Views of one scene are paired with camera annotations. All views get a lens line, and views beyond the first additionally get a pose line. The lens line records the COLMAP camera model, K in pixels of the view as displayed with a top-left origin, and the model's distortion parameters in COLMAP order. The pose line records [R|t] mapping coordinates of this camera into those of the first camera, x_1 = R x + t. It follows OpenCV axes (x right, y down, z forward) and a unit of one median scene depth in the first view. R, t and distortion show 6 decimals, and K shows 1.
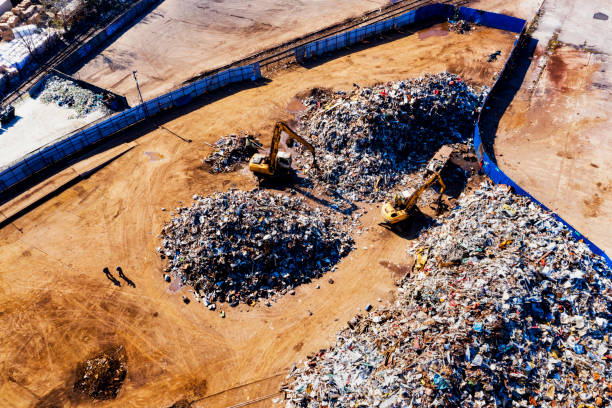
lens RADIAL K [[481.5, 0, 301.5], [0, 481.5, 203.9], [0, 0, 1]] dist [-0.020700, 0.009457]
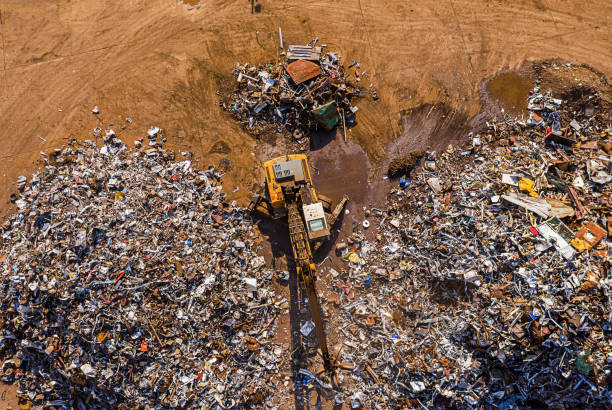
lens RADIAL K [[522.9, 0, 294.7], [0, 522.9, 189.8], [0, 0, 1]] dist [-0.013714, 0.002087]
pose [[0.643489, 0.744980, -0.175857, 0.014899], [-0.543325, 0.606365, 0.580619, -0.387628], [0.539184, -0.278075, 0.794956, 0.650246]]
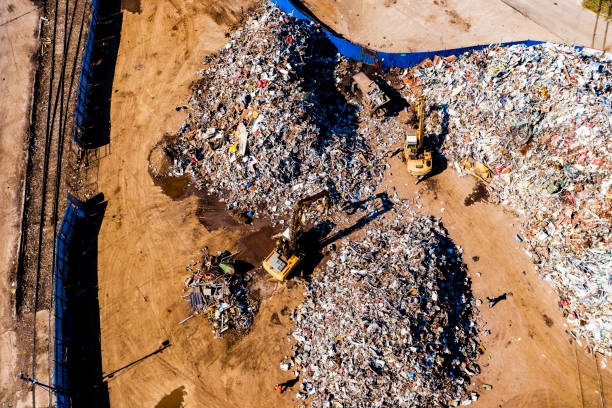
lens RADIAL K [[481.5, 0, 302.7], [0, 481.5, 208.0], [0, 0, 1]] dist [-0.020700, 0.009457]
pose [[0.401999, -0.799398, 0.446496, -0.349344], [0.692252, 0.584514, 0.423238, -0.443127], [-0.599319, 0.138947, 0.788359, 0.412784]]
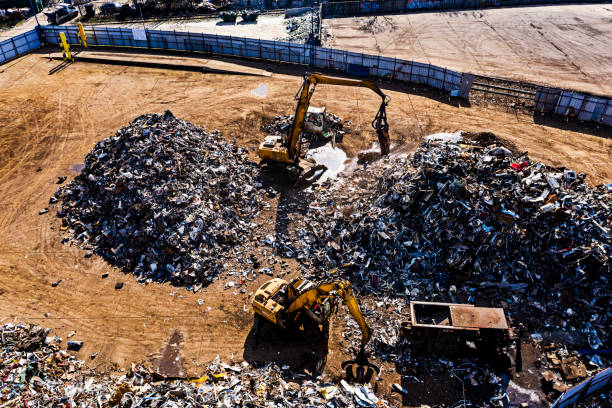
lens RADIAL K [[481.5, 0, 303.5], [0, 481.5, 201.3], [0, 0, 1]] dist [-0.020700, 0.009457]
pose [[0.467169, 0.551722, -0.690910, 0.481326], [-0.642423, 0.748708, 0.163492, -0.157426], [0.607491, 0.367478, 0.704212, 0.585008]]
